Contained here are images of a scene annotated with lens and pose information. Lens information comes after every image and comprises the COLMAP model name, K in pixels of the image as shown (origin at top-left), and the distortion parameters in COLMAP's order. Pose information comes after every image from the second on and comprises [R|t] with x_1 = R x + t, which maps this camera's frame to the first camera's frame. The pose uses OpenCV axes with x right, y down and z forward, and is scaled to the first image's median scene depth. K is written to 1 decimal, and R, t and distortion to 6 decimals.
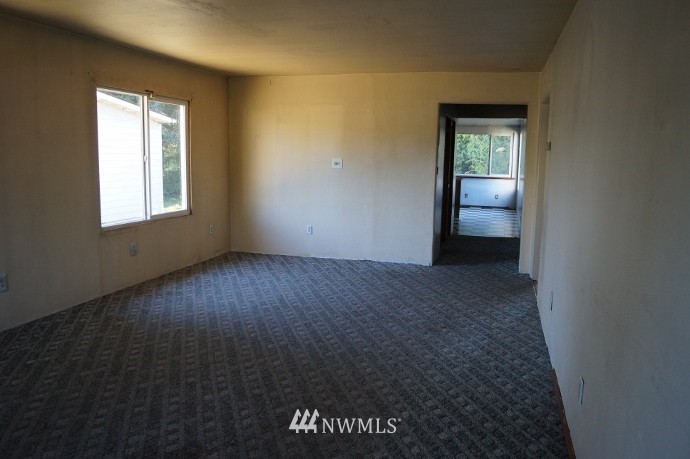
lens RADIAL K [[548.5, 0, 345.0], [0, 548.5, 229.5], [0, 0, 1]] dist [-0.075922, 0.001391]
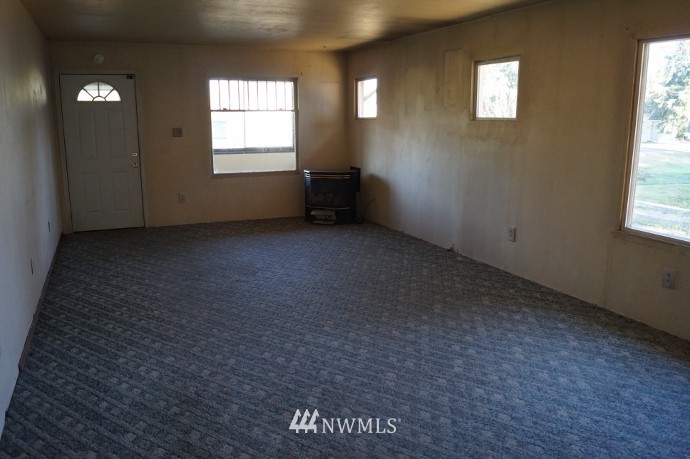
lens RADIAL K [[548.5, 0, 345.0], [0, 548.5, 229.5], [0, 0, 1]] dist [-0.075922, 0.001391]
pose [[-0.767888, 0.103142, -0.632226, 0.452250], [-0.108454, 0.951772, 0.286999, -0.232698], [0.631336, 0.288950, -0.719668, 1.702070]]
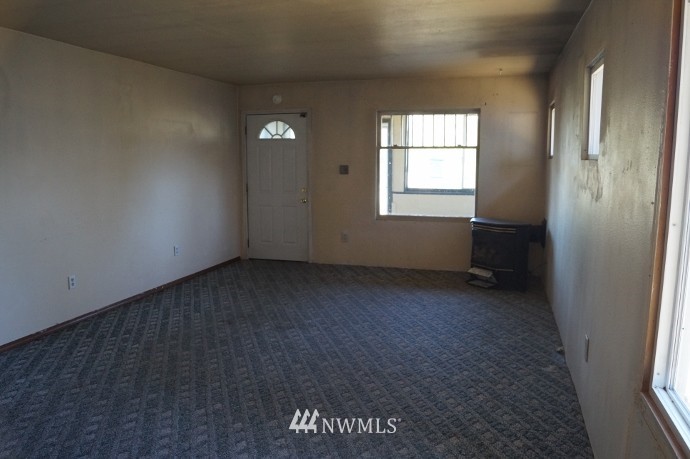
lens RADIAL K [[548.5, 0, 345.0], [0, 548.5, 229.5], [0, 0, 1]] dist [-0.075922, 0.001391]
pose [[-0.999684, -0.024988, 0.002815, -0.322120], [-0.023303, 0.962666, 0.269688, -0.254266], [-0.009449, 0.269537, -0.962944, 1.716026]]
